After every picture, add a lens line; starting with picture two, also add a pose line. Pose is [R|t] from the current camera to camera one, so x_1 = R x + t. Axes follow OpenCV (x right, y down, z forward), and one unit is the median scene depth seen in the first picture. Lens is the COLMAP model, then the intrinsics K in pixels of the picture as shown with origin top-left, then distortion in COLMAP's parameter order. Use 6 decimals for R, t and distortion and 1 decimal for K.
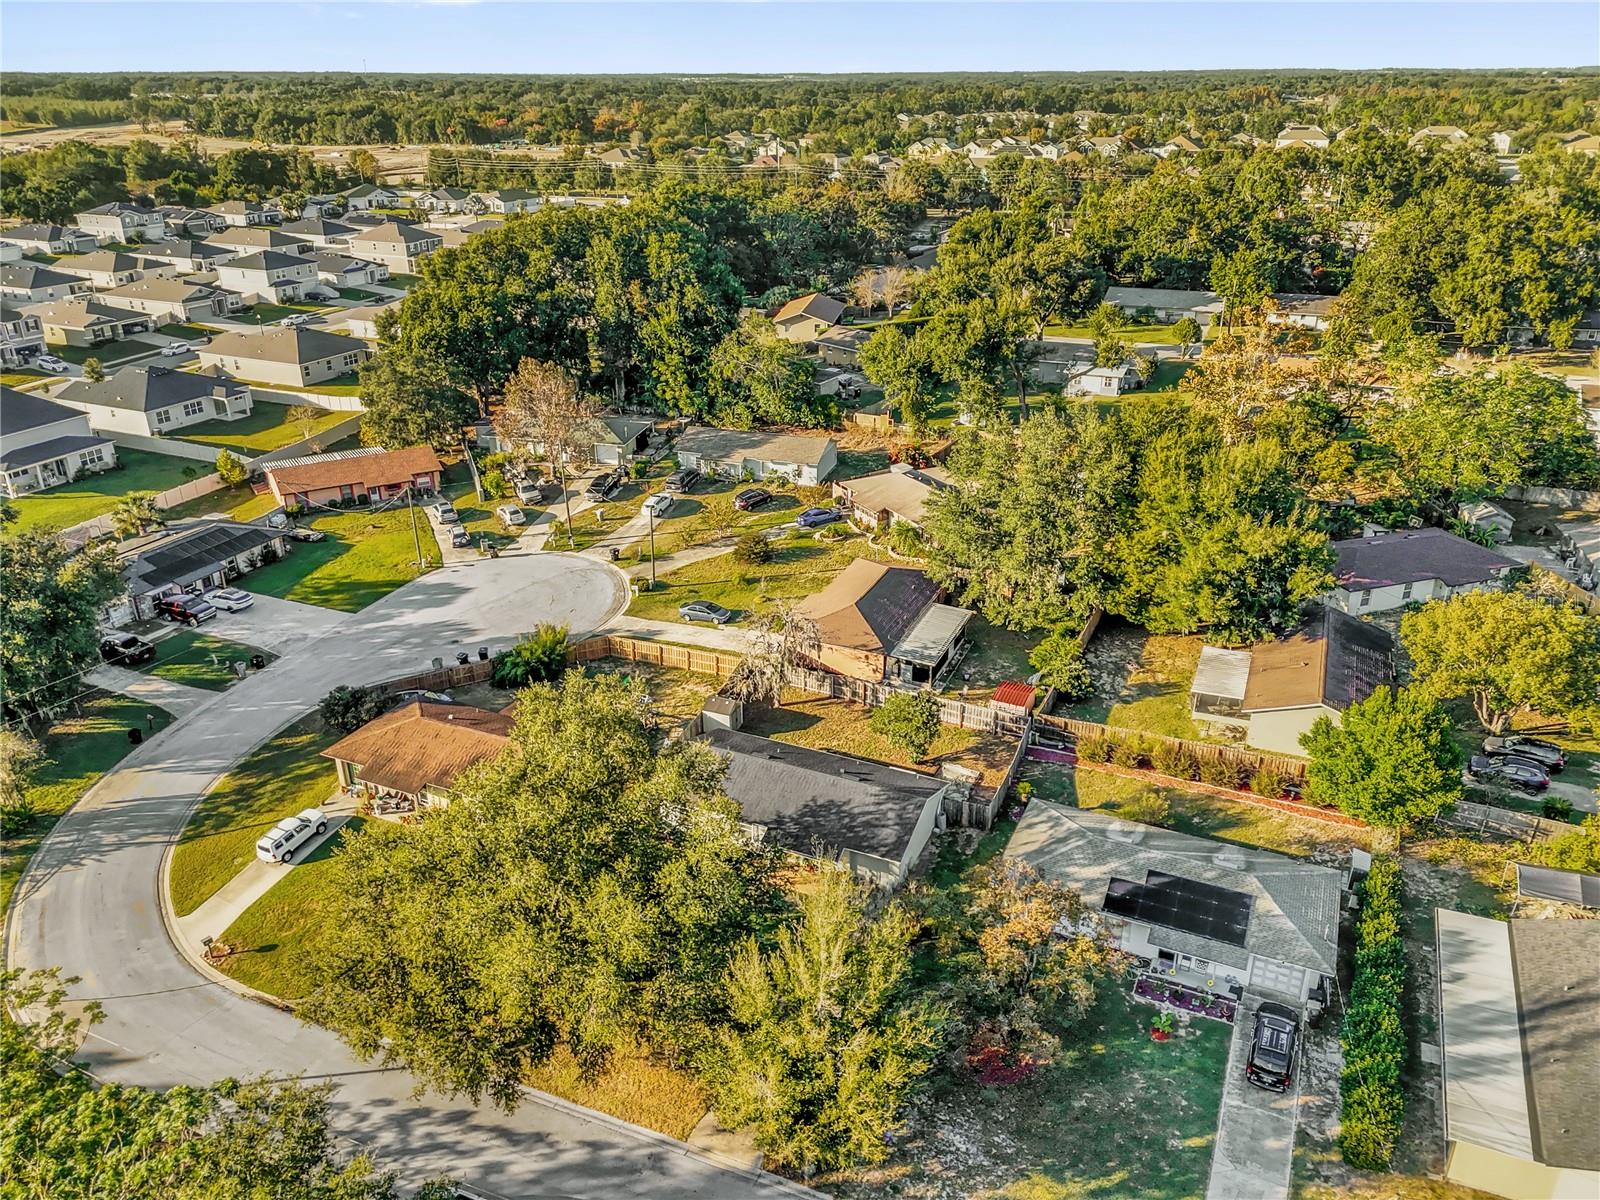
lens RADIAL K [[1128.1, 0, 796.5], [0, 1128.1, 620.0], [0, 0, 1]] dist [0.072926, -0.063570]
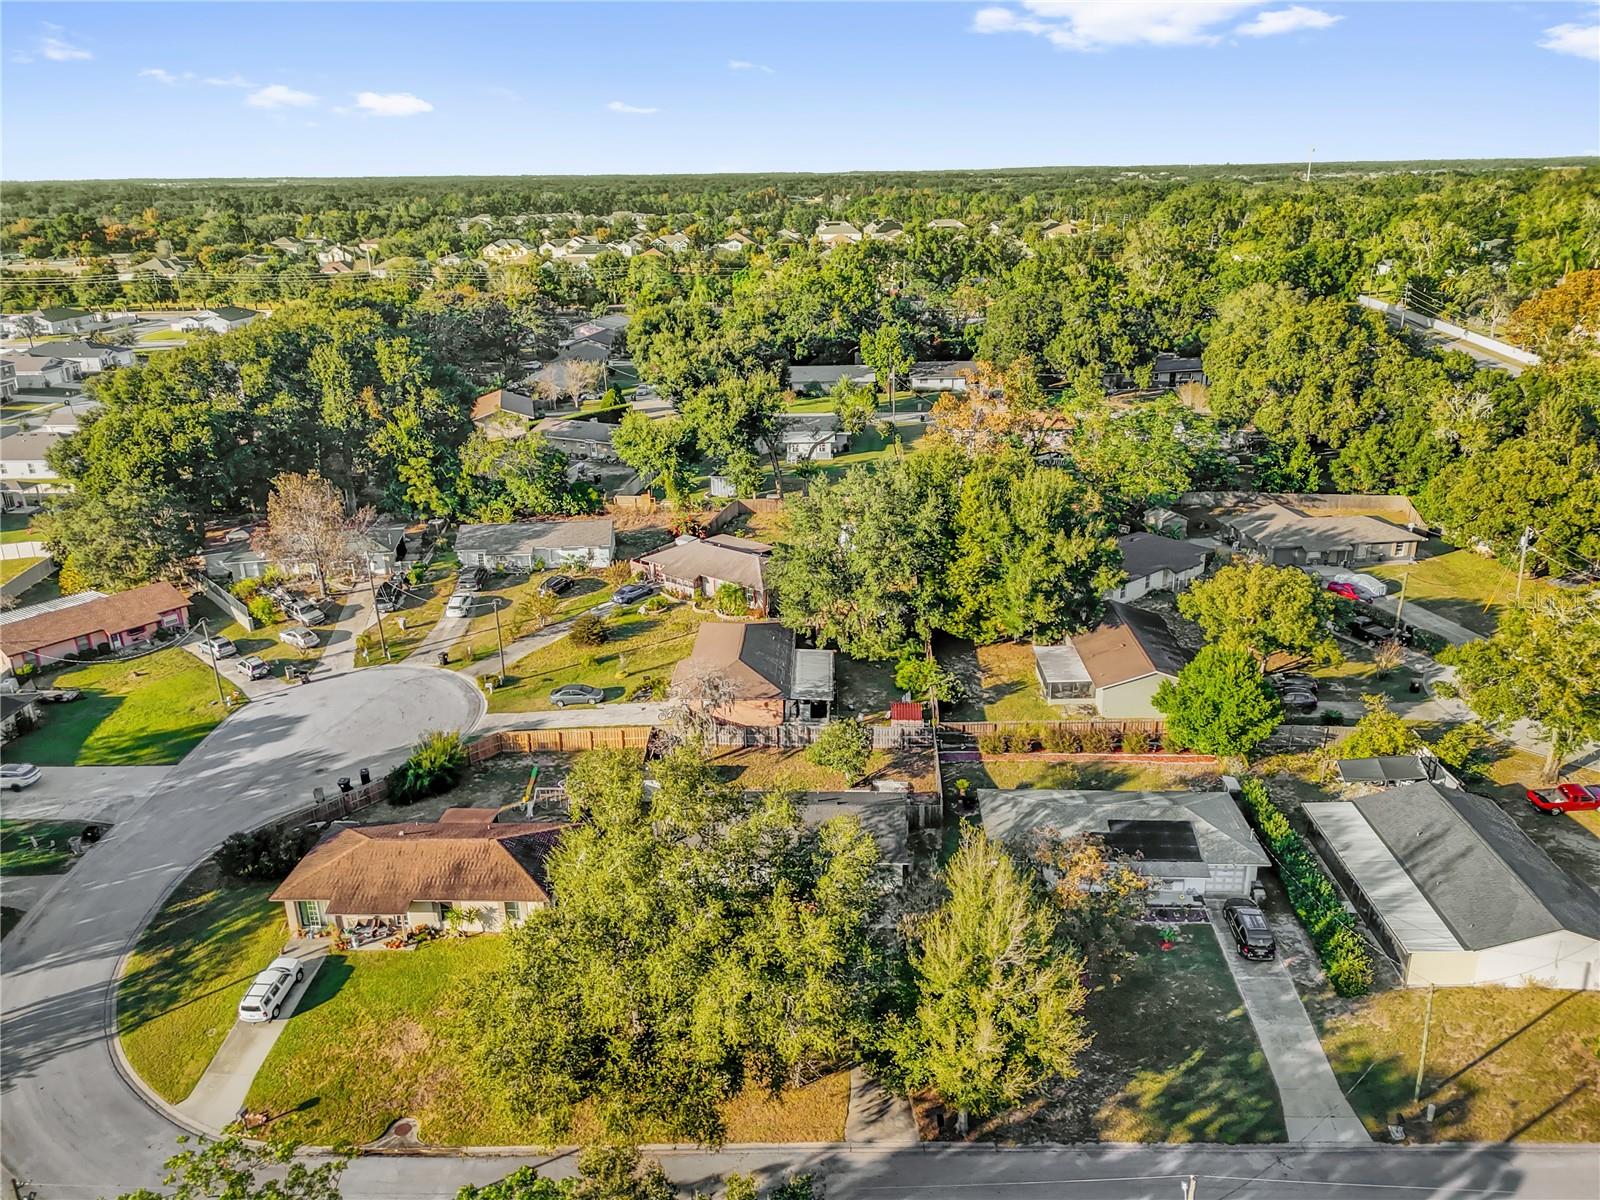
lens RADIAL K [[1128.1, 0, 796.5], [0, 1128.1, 620.0], [0, 0, 1]] dist [0.072926, -0.063570]
pose [[0.931101, -0.145146, 0.334639, -0.194390], [0.169904, 0.984397, -0.045769, 0.005759], [-0.322775, 0.099472, 0.941234, -0.022780]]
